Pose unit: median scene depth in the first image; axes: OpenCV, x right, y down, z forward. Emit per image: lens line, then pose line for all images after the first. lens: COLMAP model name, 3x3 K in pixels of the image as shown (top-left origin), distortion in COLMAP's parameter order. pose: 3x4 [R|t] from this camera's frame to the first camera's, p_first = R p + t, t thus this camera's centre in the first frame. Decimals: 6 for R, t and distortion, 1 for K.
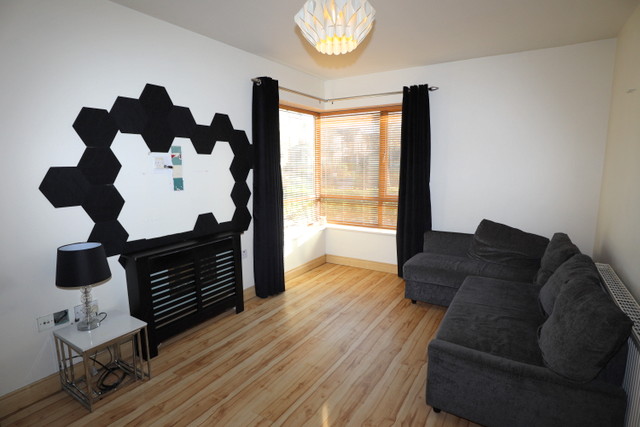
lens RADIAL K [[347.0, 0, 318.7], [0, 347.0, 214.6], [0, 0, 1]] dist [-0.020482, 0.003494]
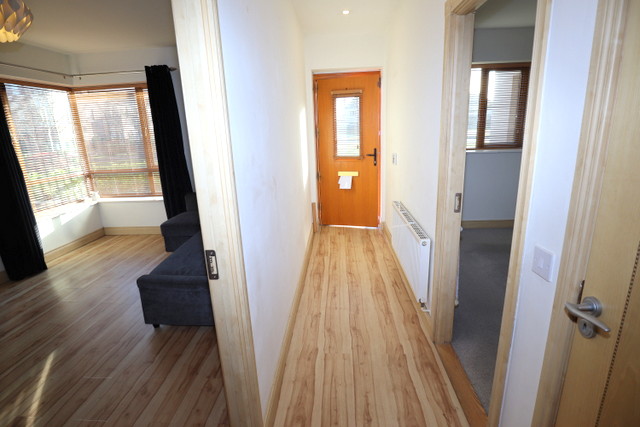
lens RADIAL K [[324.2, 0, 322.8], [0, 324.2, 212.5], [0, 0, 1]] dist [-0.023781, 0.000054]
pose [[0.883267, -0.149832, 0.444286, 0.197766], [0.104871, 0.986692, 0.124265, 0.020737], [-0.456992, -0.063166, 0.887225, -0.172566]]
